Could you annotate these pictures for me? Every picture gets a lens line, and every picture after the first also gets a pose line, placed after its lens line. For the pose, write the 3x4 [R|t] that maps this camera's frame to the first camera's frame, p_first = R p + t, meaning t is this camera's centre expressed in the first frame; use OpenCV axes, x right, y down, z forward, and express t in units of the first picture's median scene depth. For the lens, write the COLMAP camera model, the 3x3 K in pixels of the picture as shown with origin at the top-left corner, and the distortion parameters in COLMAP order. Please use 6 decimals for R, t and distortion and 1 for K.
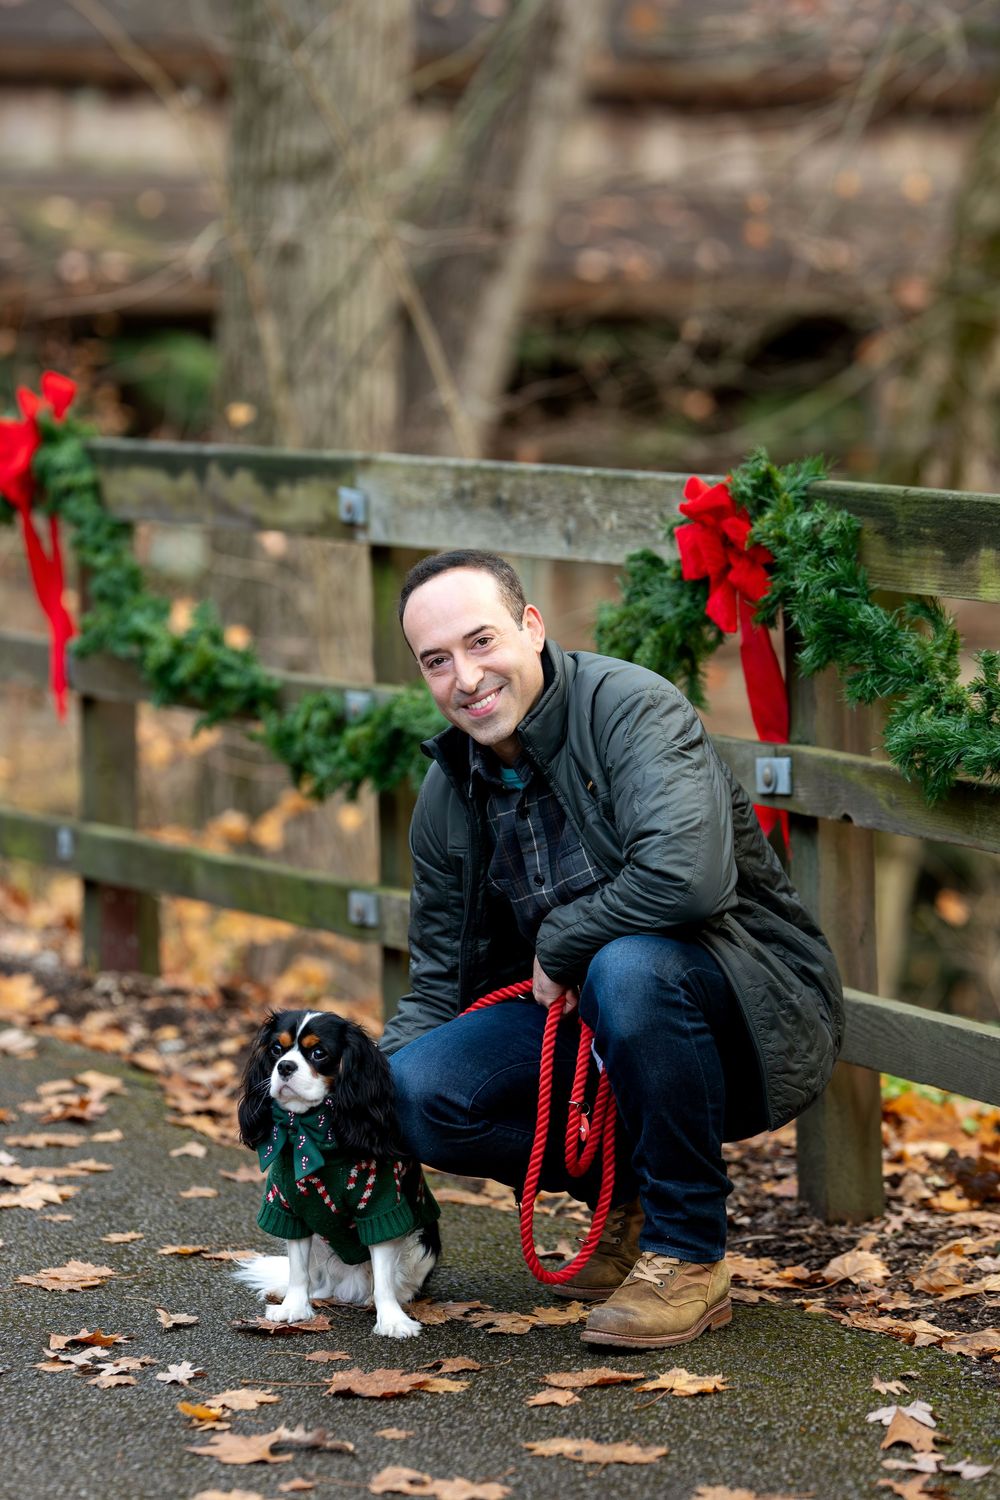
lens RADIAL K [[5459.9, 0, 421.8], [0, 5459.9, 750.8], [0, 0, 1]] dist [0.038237, -0.976399]
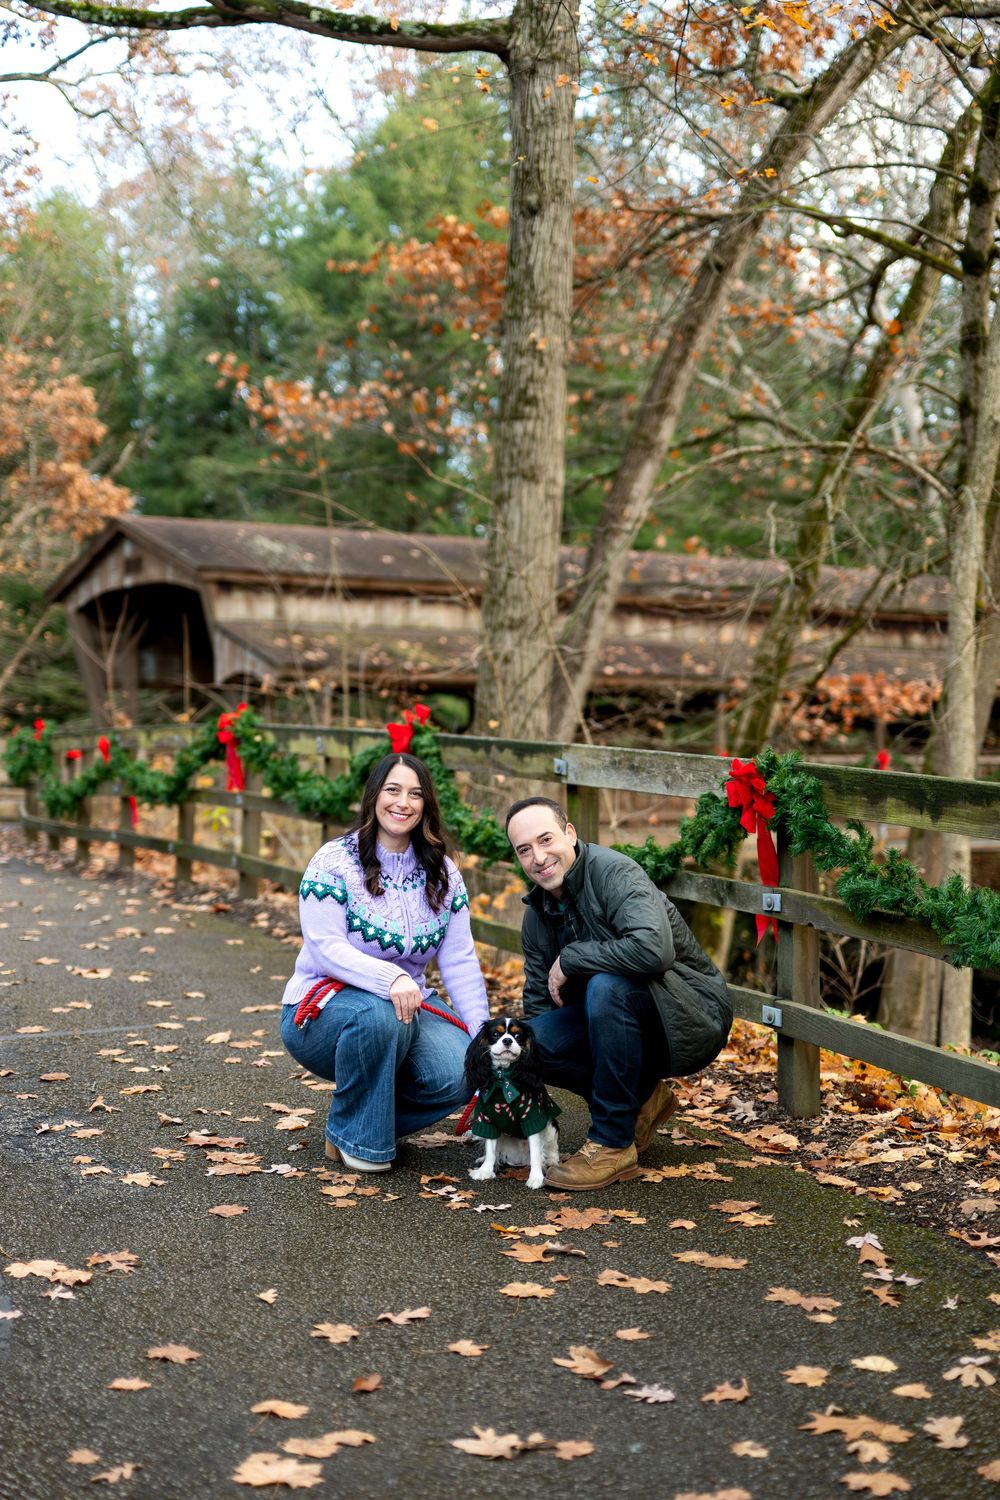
lens RADIAL K [[2042.3, 0, 491.0], [0, 2042.3, 734.3], [0, 0, 1]] dist [-0.012848, 0.011134]
pose [[0.999496, 0.025843, -0.018423, -0.029638], [-0.026860, 0.997996, -0.057291, -0.011610], [0.016906, 0.057757, 0.998187, 0.207926]]
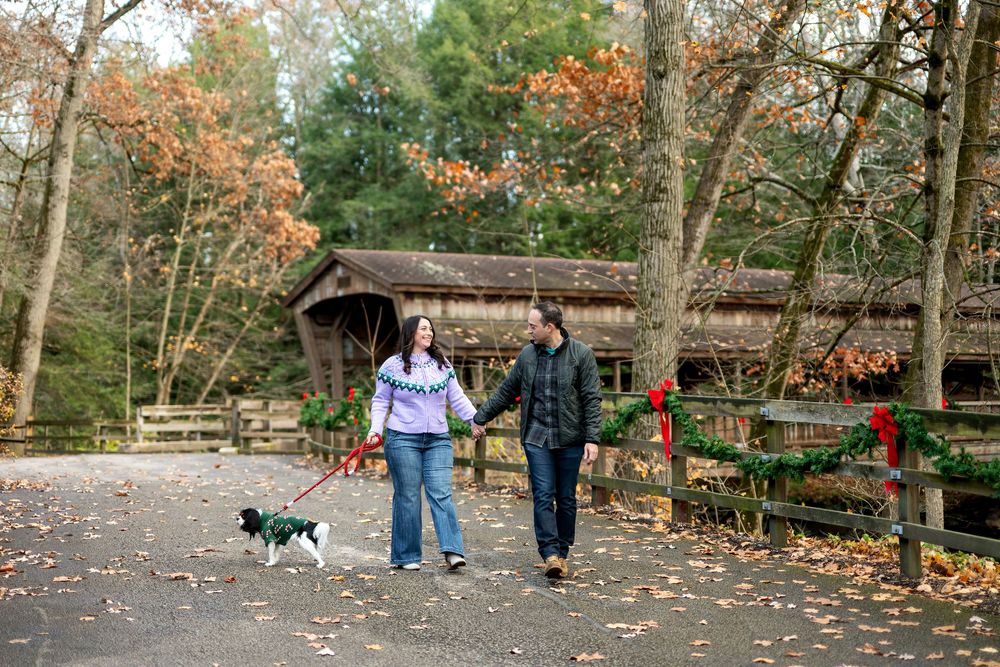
lens RADIAL K [[1489.2, 0, 481.1], [0, 1489.2, 333.8], [0, 0, 1]] dist [-0.020236, 0.042631]
pose [[0.998417, 0.009302, -0.055463, -0.196133], [-0.014529, 0.995410, -0.094595, 0.009465], [0.054329, 0.095251, 0.993970, -0.203689]]
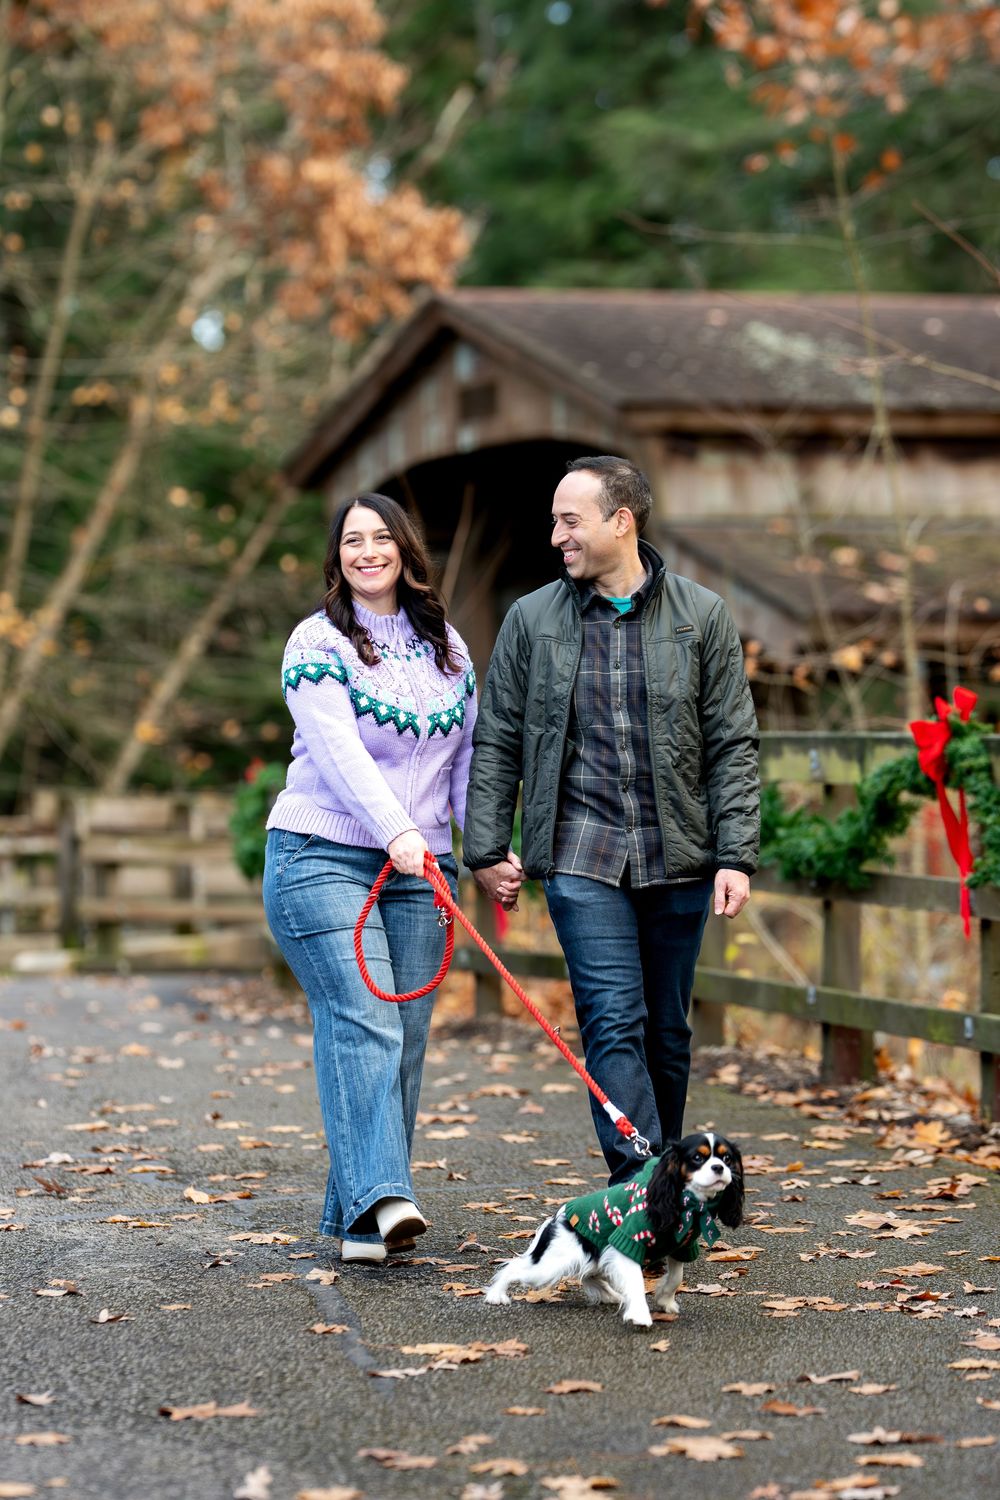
lens RADIAL K [[5303.2, 0, 500.0], [0, 5303.2, 750.0], [0, 0, 1]] dist [-0.004768, 1.142939]
pose [[0.982303, -0.001438, -0.187292, 0.092297], [-0.010095, 0.998111, -0.060606, 0.039212], [0.187026, 0.061424, 0.980433, -0.450115]]
